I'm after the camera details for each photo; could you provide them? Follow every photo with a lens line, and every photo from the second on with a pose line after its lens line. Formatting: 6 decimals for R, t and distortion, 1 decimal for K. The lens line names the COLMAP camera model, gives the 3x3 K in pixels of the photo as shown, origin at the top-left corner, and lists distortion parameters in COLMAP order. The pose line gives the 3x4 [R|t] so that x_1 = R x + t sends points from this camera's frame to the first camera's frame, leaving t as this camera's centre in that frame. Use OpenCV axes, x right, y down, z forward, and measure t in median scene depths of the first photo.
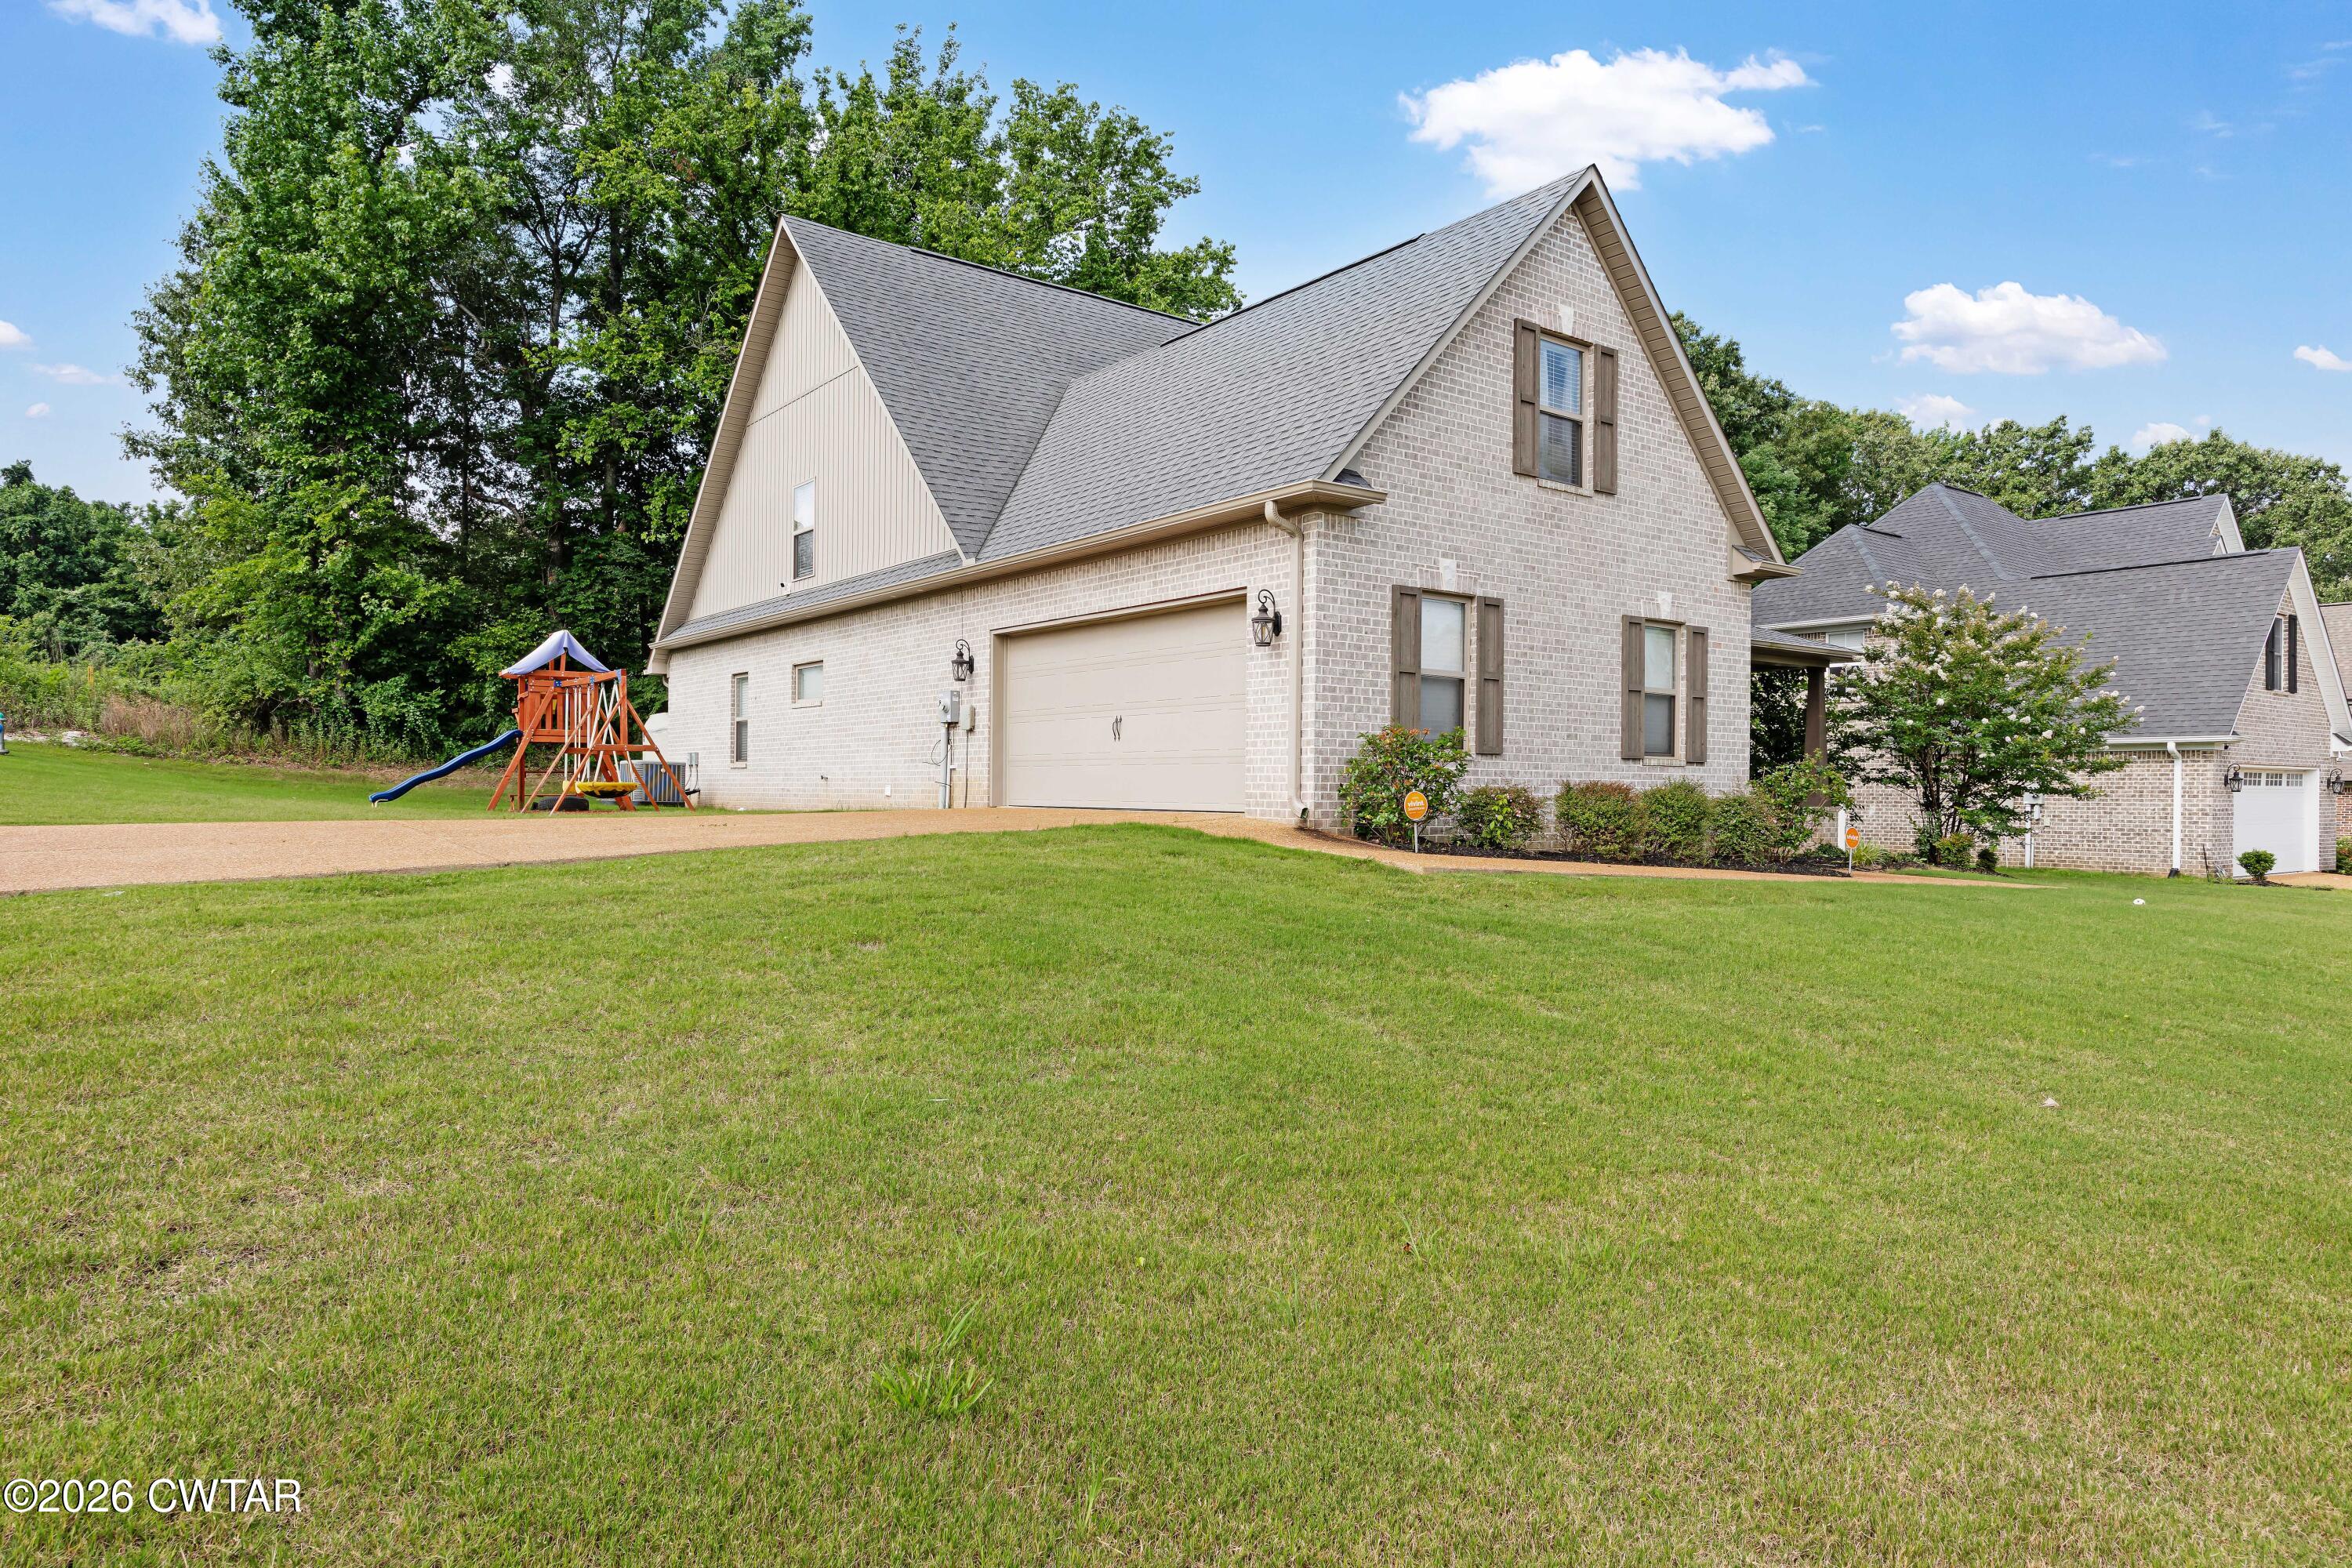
lens RADIAL K [[1462.5, 0, 1176.5], [0, 1462.5, 787.5], [0, 0, 1]] dist [0.003803, 0.000668]
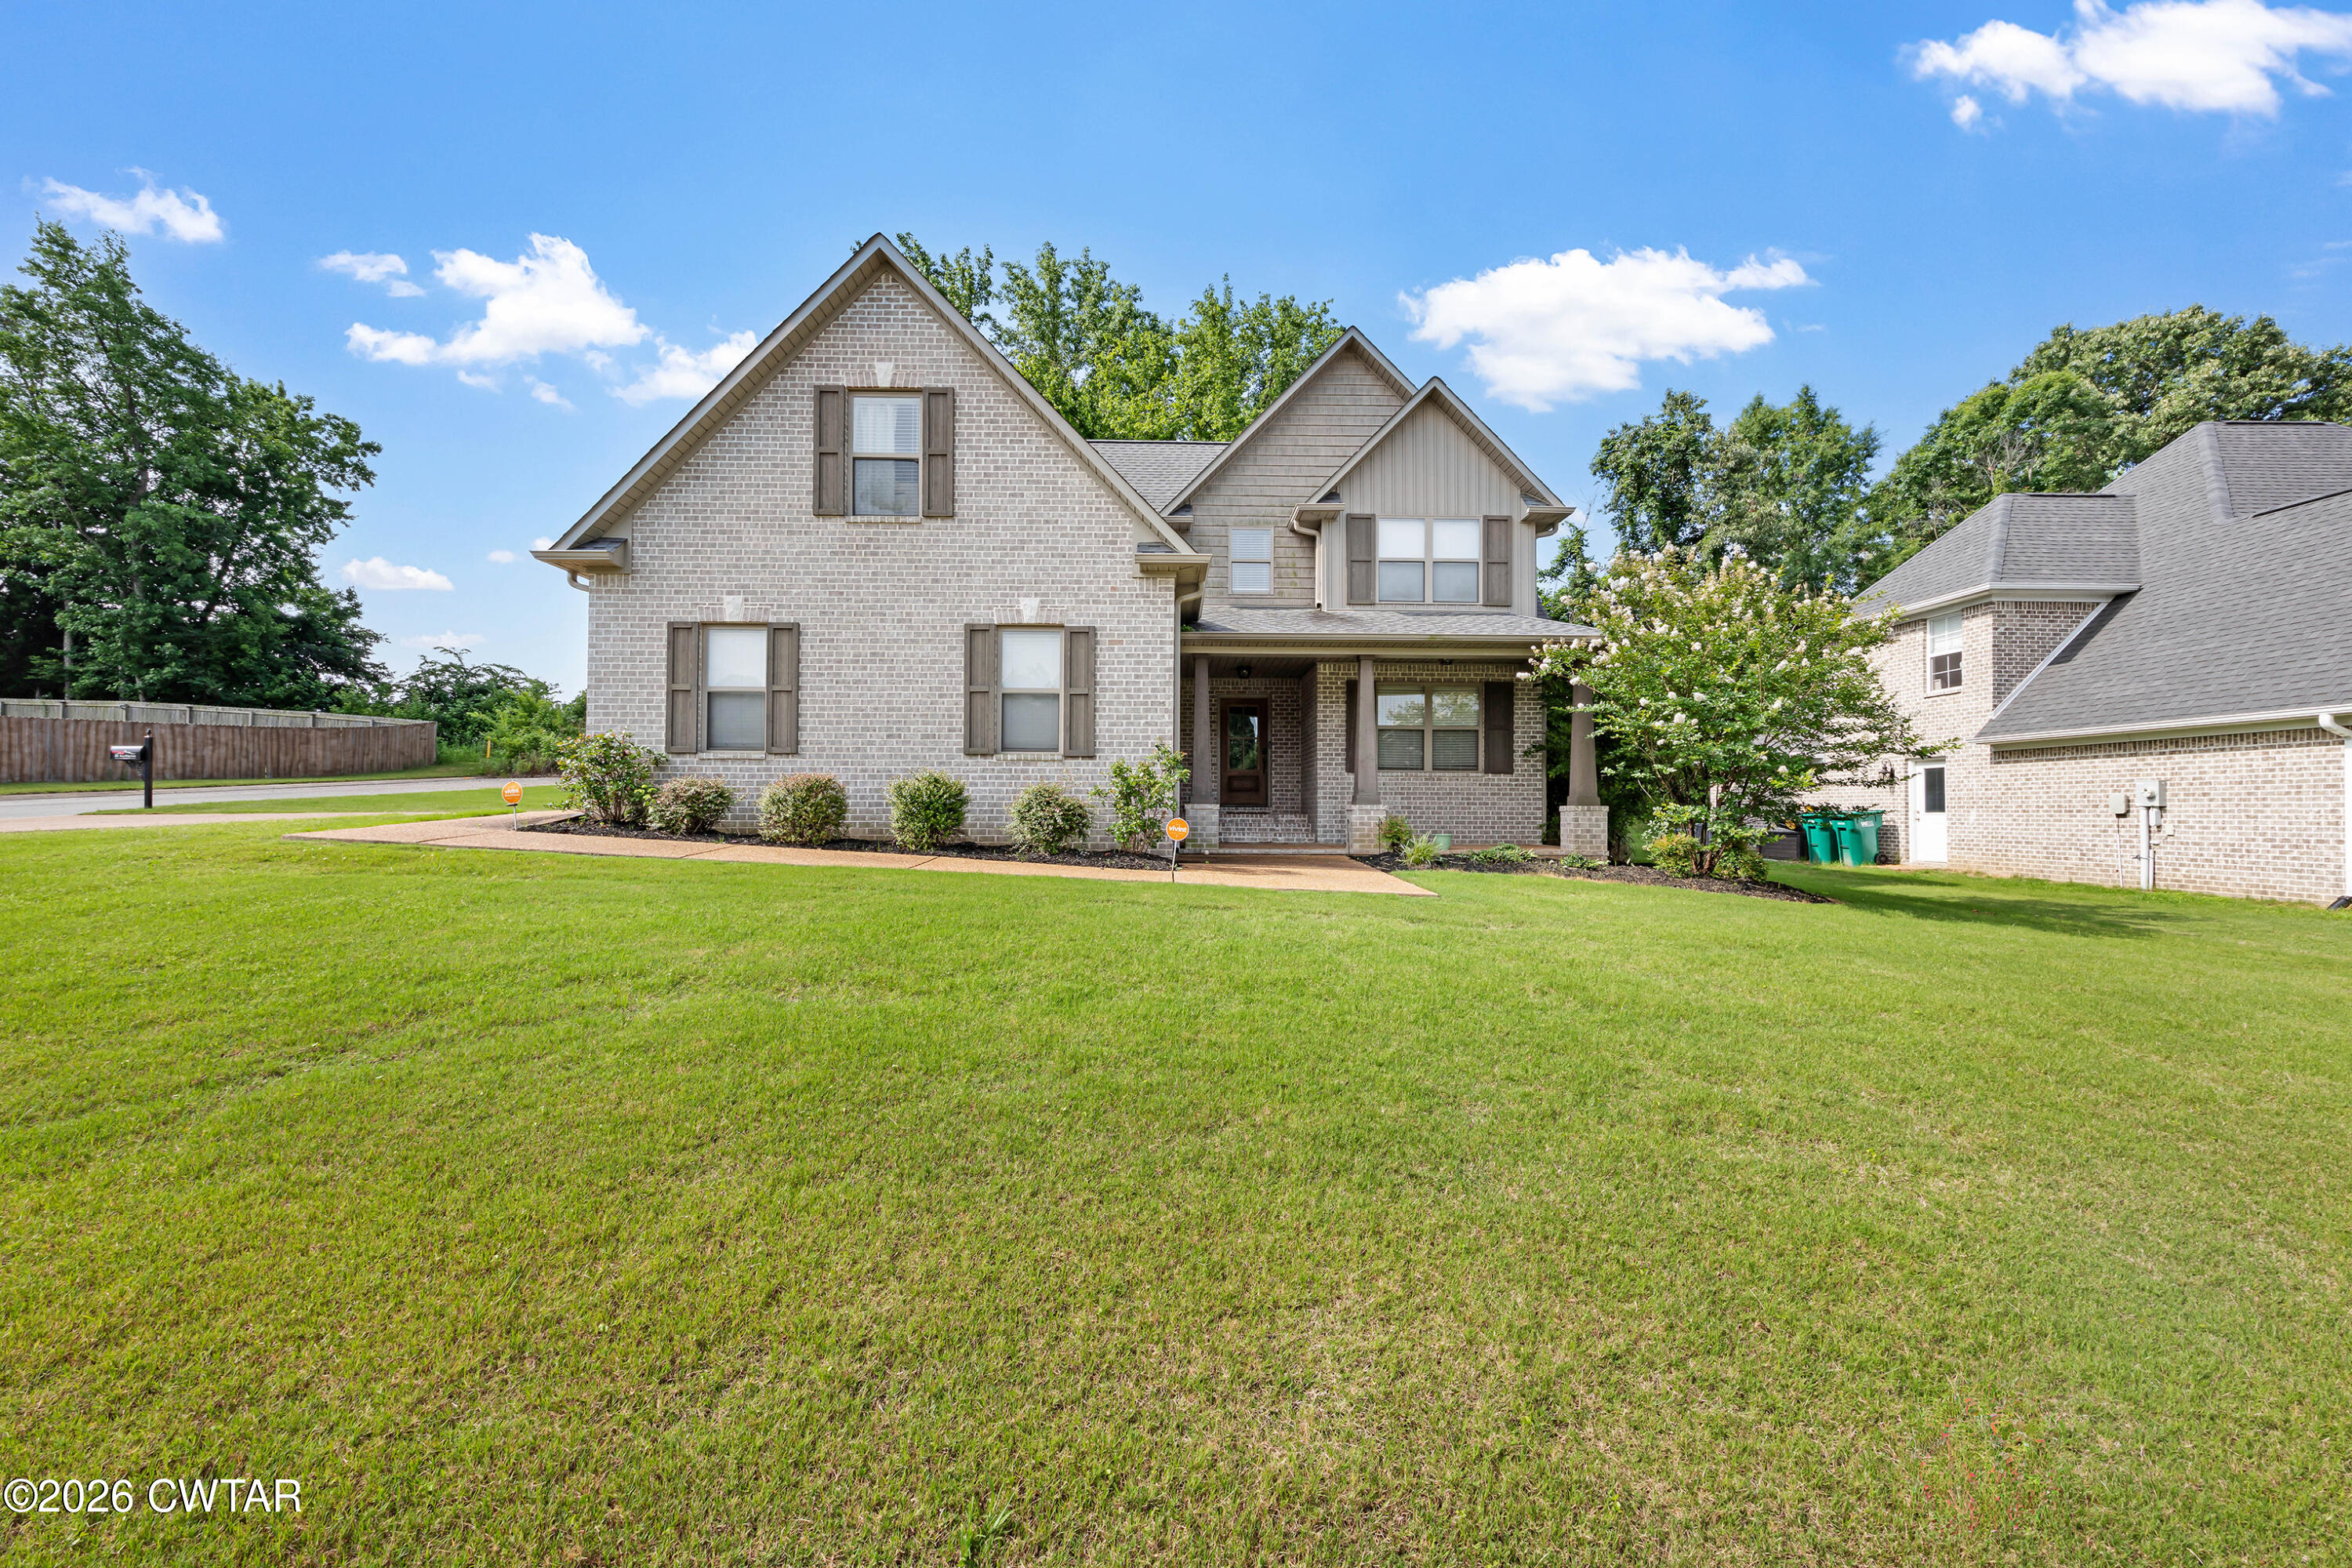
lens RADIAL K [[945.4, 0, 1174.2], [0, 945.4, 793.9], [0, 0, 1]] dist [0.000928, 0.000105]
pose [[0.799493, -0.014071, -0.600510, 0.857629], [0.002308, 0.999790, -0.020353, 0.024817], [0.600670, 0.014887, 0.799358, 0.526898]]
